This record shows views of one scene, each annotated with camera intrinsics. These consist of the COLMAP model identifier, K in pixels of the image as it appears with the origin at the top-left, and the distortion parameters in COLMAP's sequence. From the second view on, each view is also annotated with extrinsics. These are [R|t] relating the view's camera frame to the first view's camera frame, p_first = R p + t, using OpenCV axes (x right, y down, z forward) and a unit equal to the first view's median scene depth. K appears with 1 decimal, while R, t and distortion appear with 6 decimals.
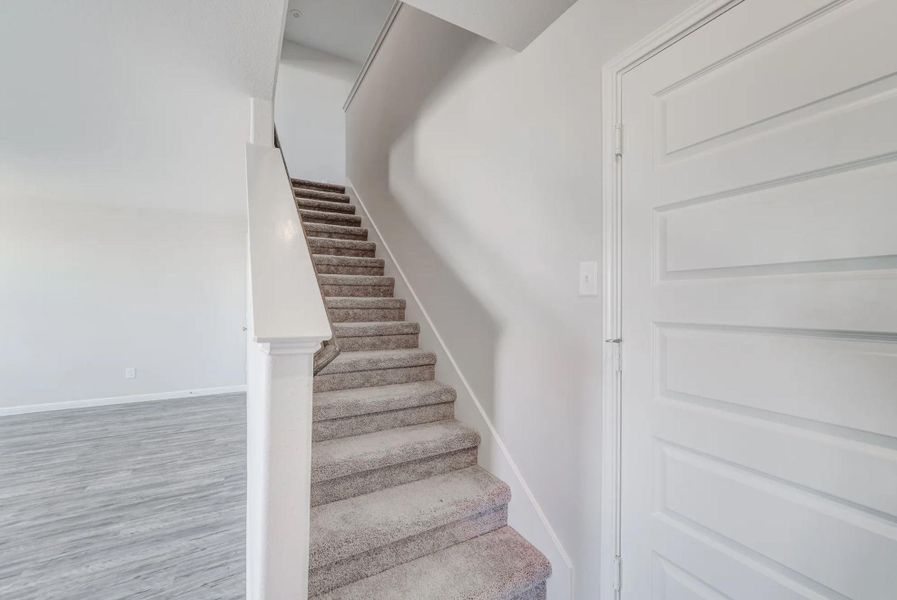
lens RADIAL K [[349.0, 0, 444.9], [0, 349.0, 300.7], [0, 0, 1]] dist [0.000840, 0.000086]
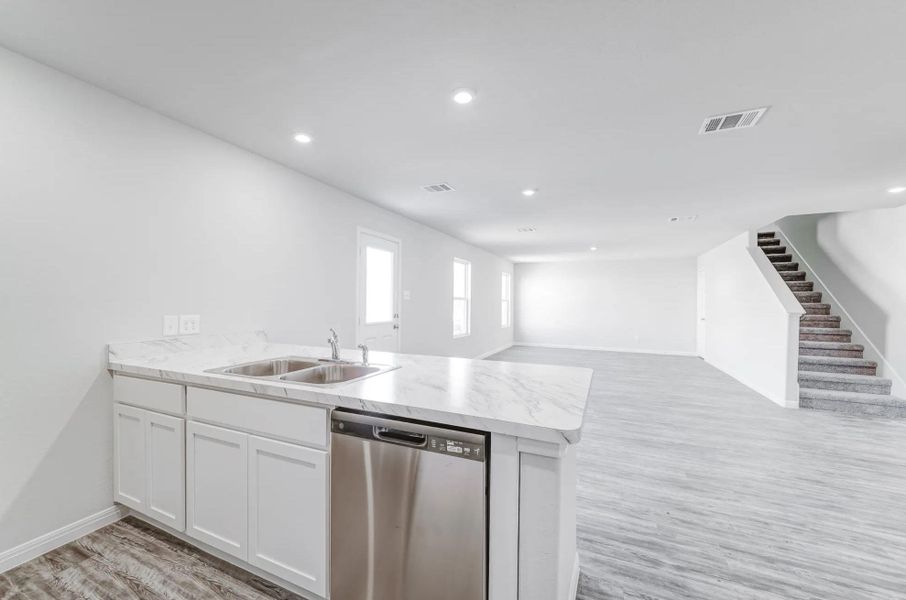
lens RADIAL K [[342.9, 0, 449.8], [0, 342.9, 297.5], [0, 0, 1]] dist [0.002463, -0.000023]
pose [[0.579392, -0.004717, -0.815036, 0.268115], [0.002701, 0.999989, -0.003867, -0.047092], [0.815045, 0.000039, 0.579398, -2.229896]]
